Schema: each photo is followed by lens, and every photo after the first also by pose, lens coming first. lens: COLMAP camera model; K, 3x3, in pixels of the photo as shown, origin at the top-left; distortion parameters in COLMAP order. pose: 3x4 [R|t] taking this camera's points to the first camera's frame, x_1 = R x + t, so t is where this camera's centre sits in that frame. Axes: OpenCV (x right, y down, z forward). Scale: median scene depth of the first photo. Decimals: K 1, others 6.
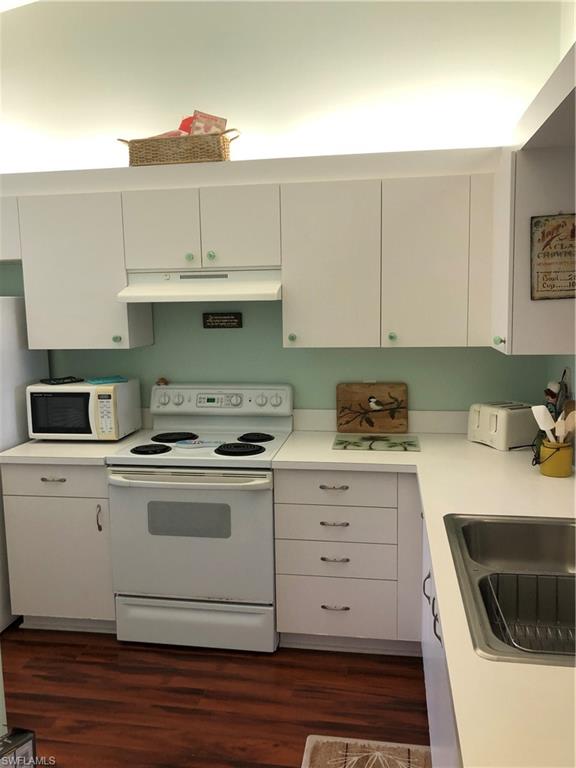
lens RADIAL K [[624.8, 0, 287.2], [0, 624.8, 384.1], [0, 0, 1]] dist [0.017315, -0.014644]
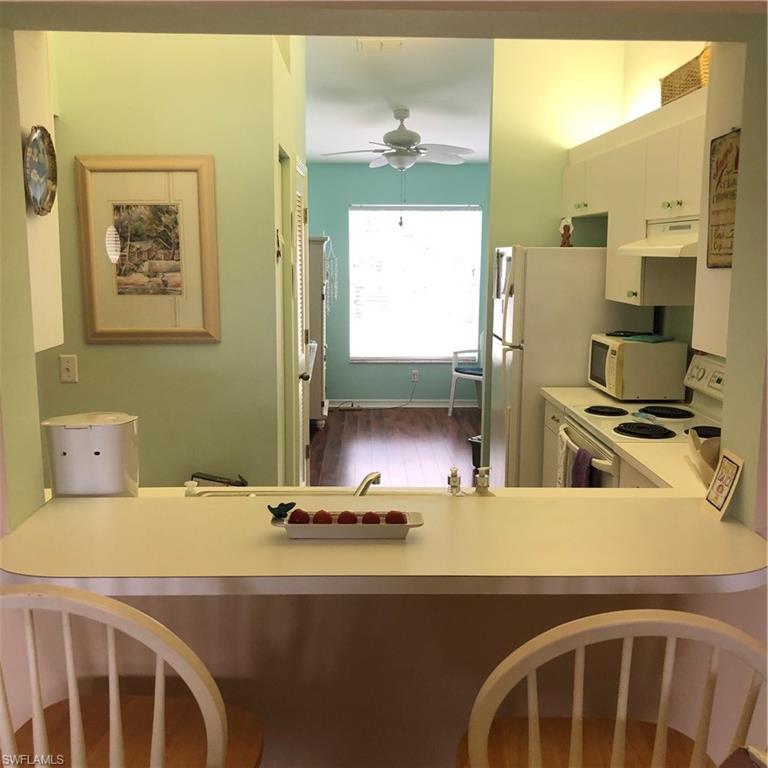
lens RADIAL K [[860.3, 0, 384.1], [0, 860.3, 385.9], [0, 0, 1]] dist [0.007138, 0.000000]
pose [[0.184910, 0.172466, -0.967504, 1.029576], [-0.142083, 0.978829, 0.147330, -0.082349], [0.972430, 0.110223, 0.205500, 0.421996]]
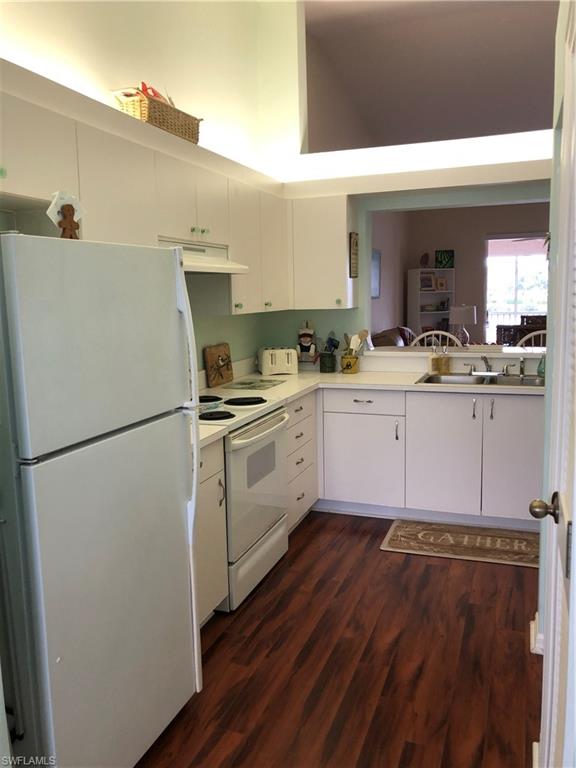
lens RADIAL K [[624.8, 0, 284.1], [0, 624.8, 382.9], [0, 0, 1]] dist [0.017315, -0.014644]
pose [[0.201263, -0.126200, 0.971374, -1.242733], [0.153751, 0.983444, 0.095912, -0.030574], [-0.967396, 0.130046, 0.217334, 0.700841]]
